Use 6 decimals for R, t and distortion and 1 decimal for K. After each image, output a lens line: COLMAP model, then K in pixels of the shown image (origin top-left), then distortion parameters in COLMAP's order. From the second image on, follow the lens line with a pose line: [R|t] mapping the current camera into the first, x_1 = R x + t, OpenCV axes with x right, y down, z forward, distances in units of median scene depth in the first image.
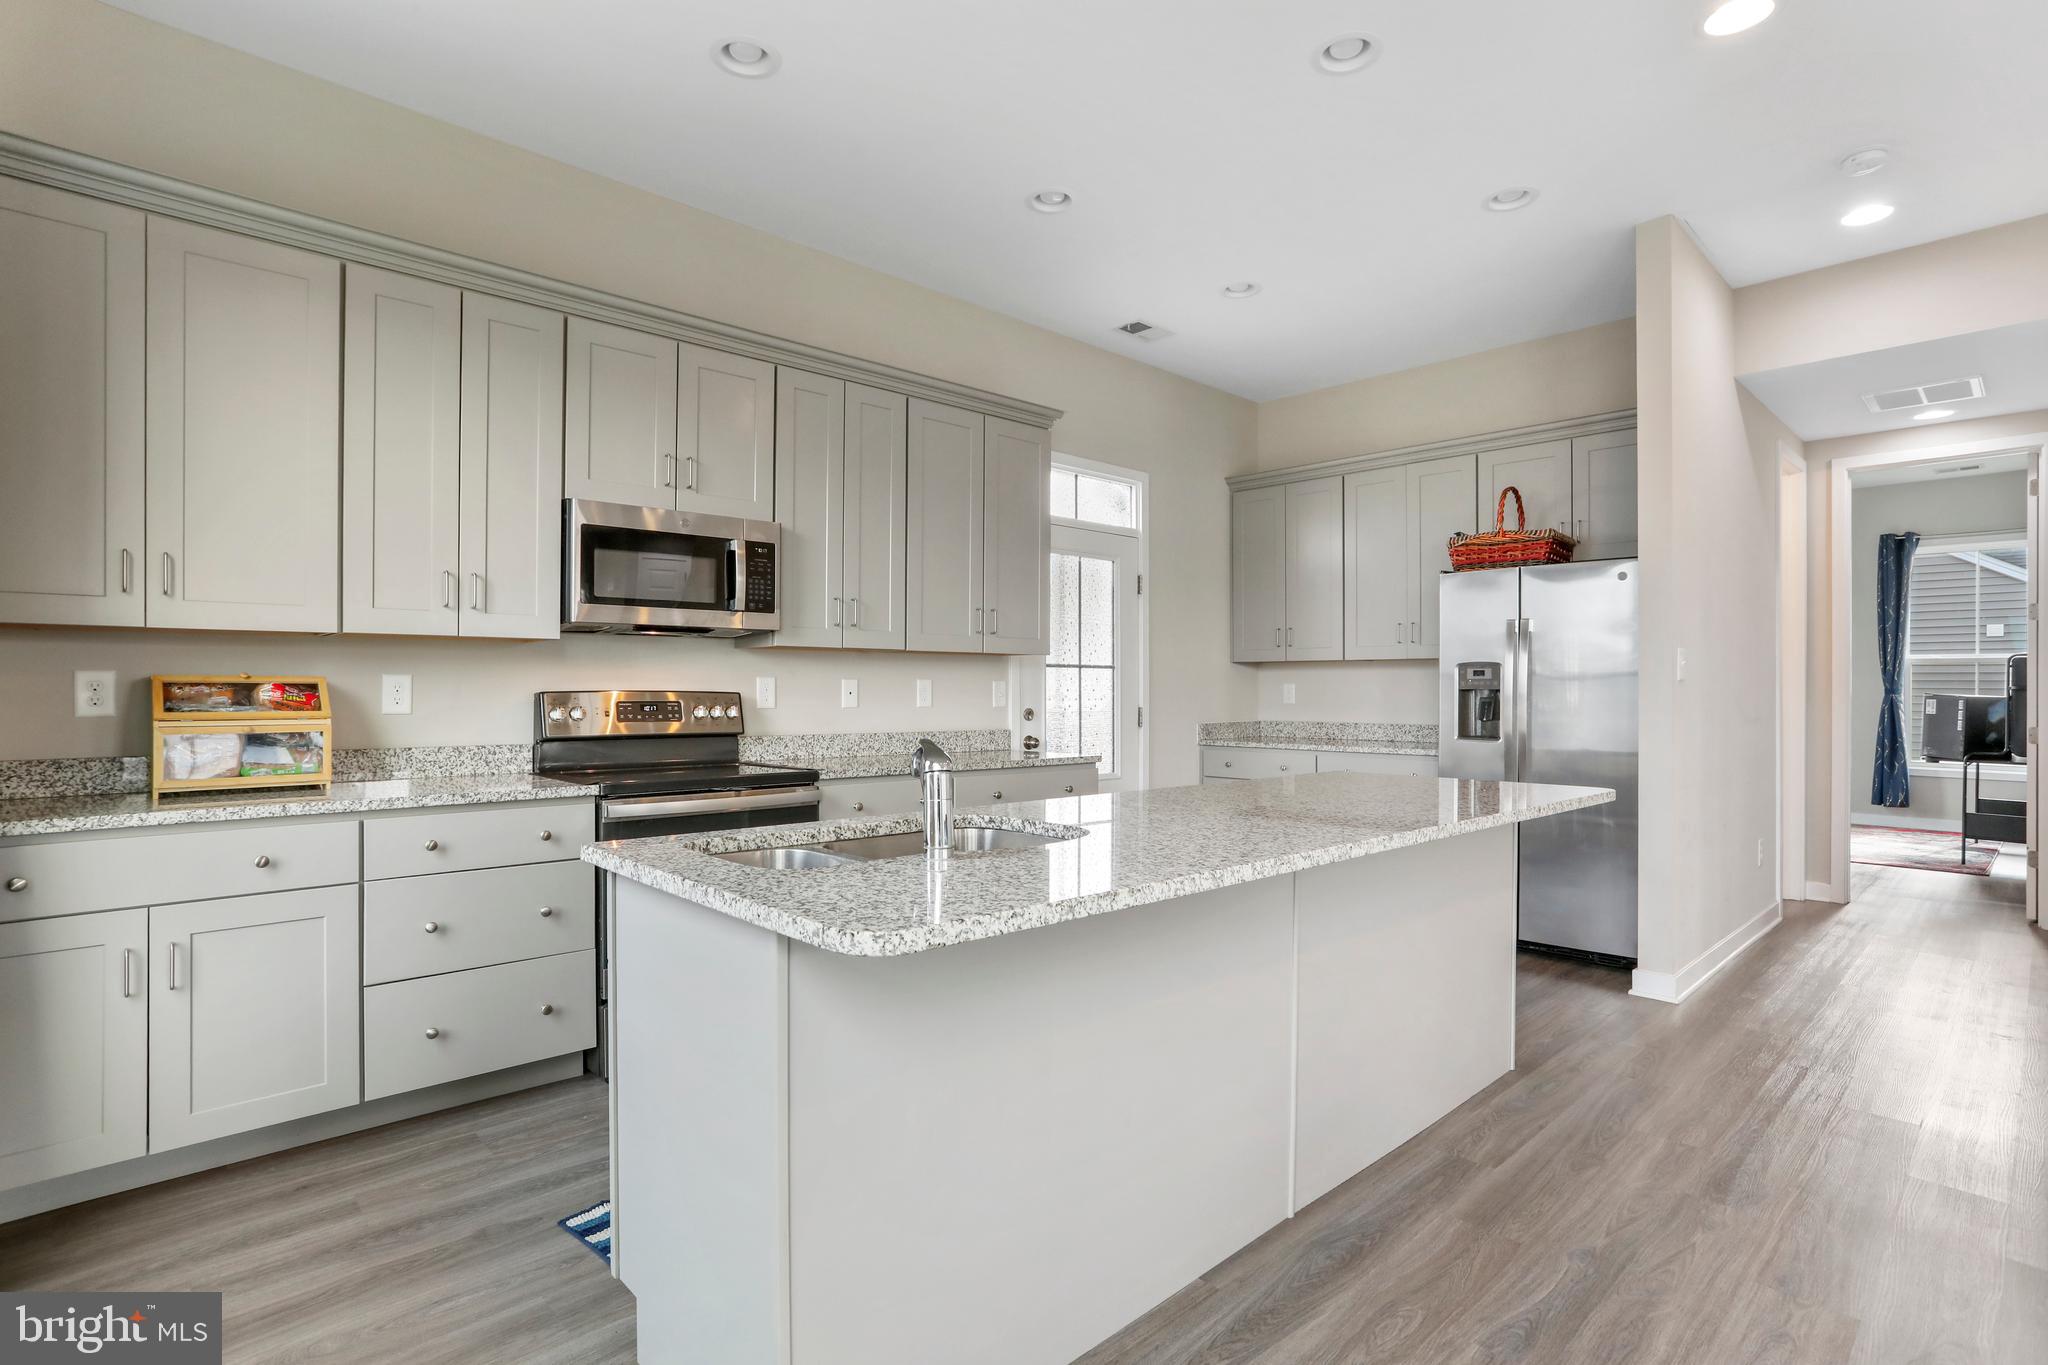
lens RADIAL K [[999.5, 0, 1025.2], [0, 999.5, 685.7], [0, 0, 1]] dist [-0.060602, 0.031032]
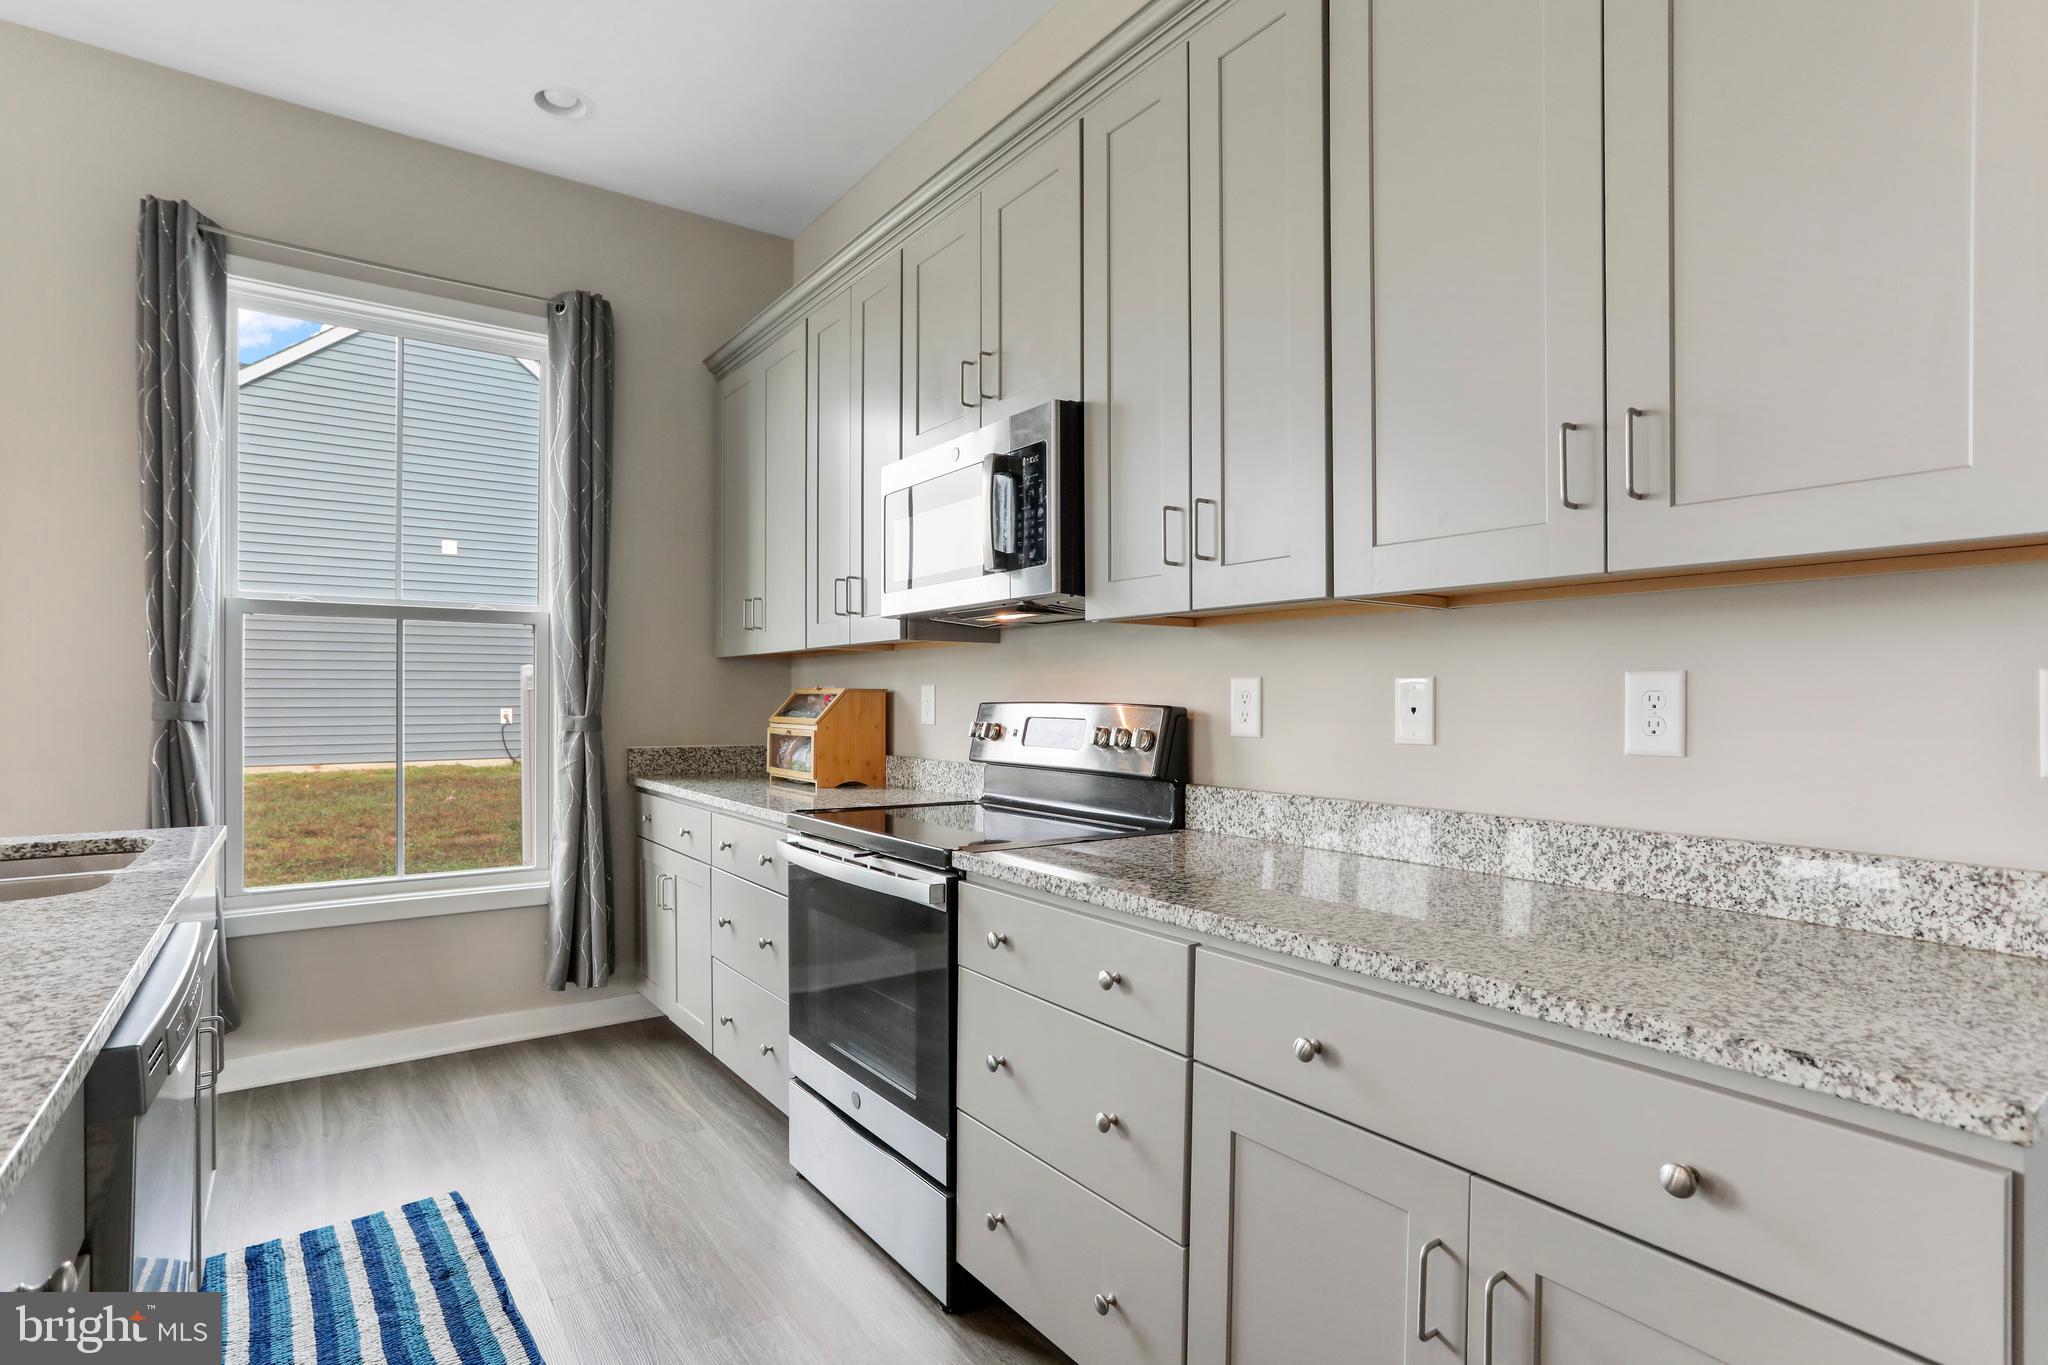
lens RADIAL K [[1000.2, 0, 1029.4], [0, 1000.2, 705.9], [0, 0, 1]] dist [-0.056435, 0.025131]
pose [[-0.122236, 0.003858, -0.992494, 0.298735], [0.000402, 0.999993, 0.003838, 0.004477], [0.992501, 0.000070, -0.122237, 1.022298]]
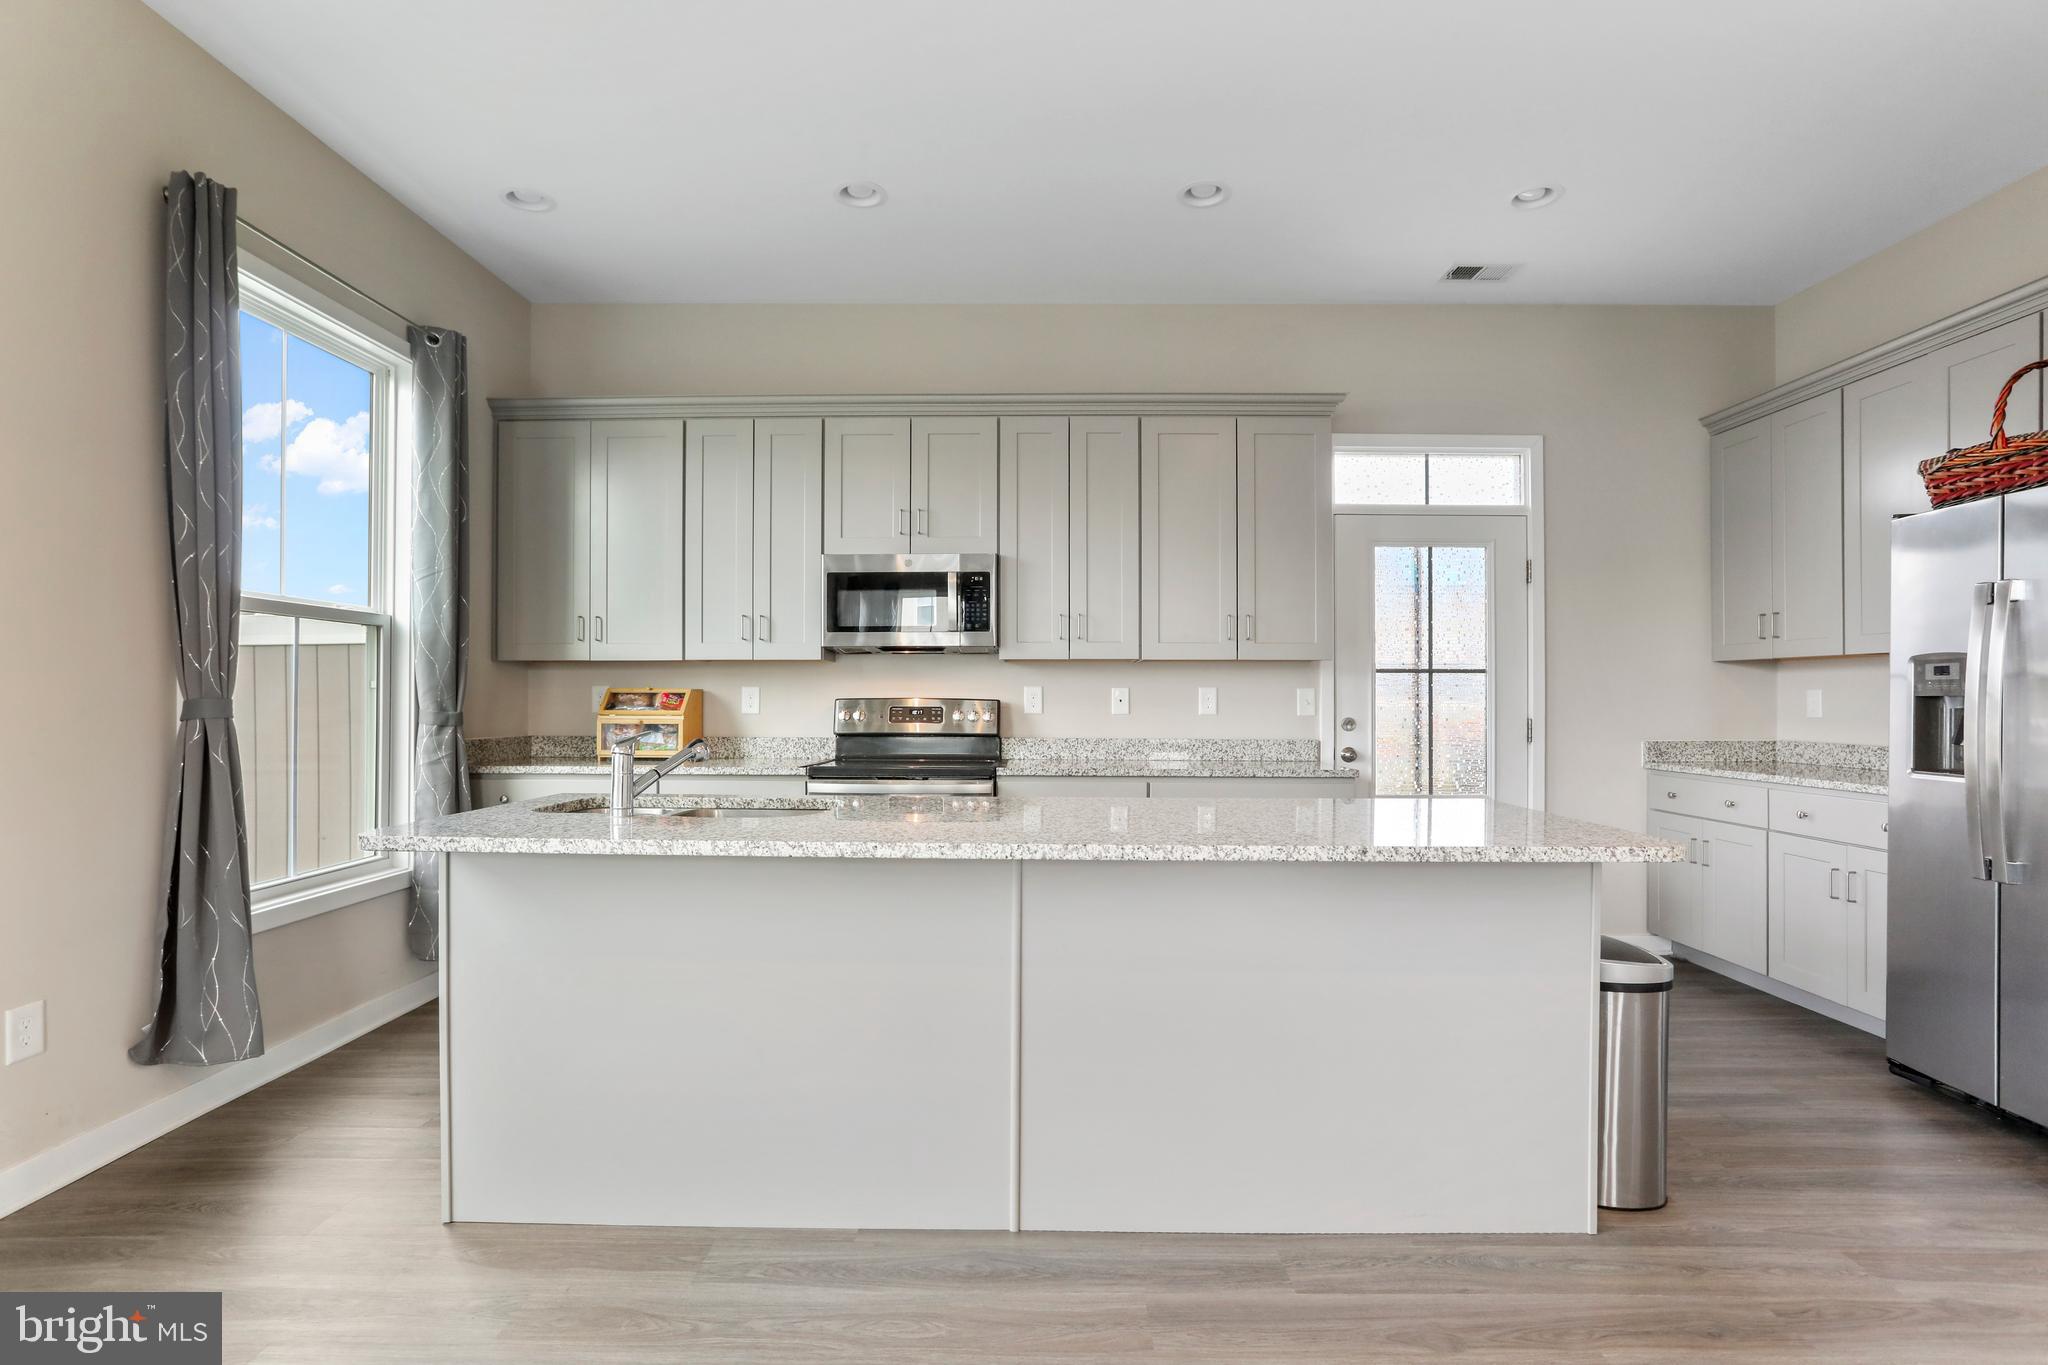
lens RADIAL K [[1000.2, 0, 1029.4], [0, 1000.2, 705.9], [0, 0, 1]] dist [-0.056435, 0.025131]
pose [[0.722944, 0.004756, -0.690890, 0.570566], [0.001833, 0.999960, 0.008801, 0.003906], [0.690904, -0.007629, 0.722906, 0.178192]]
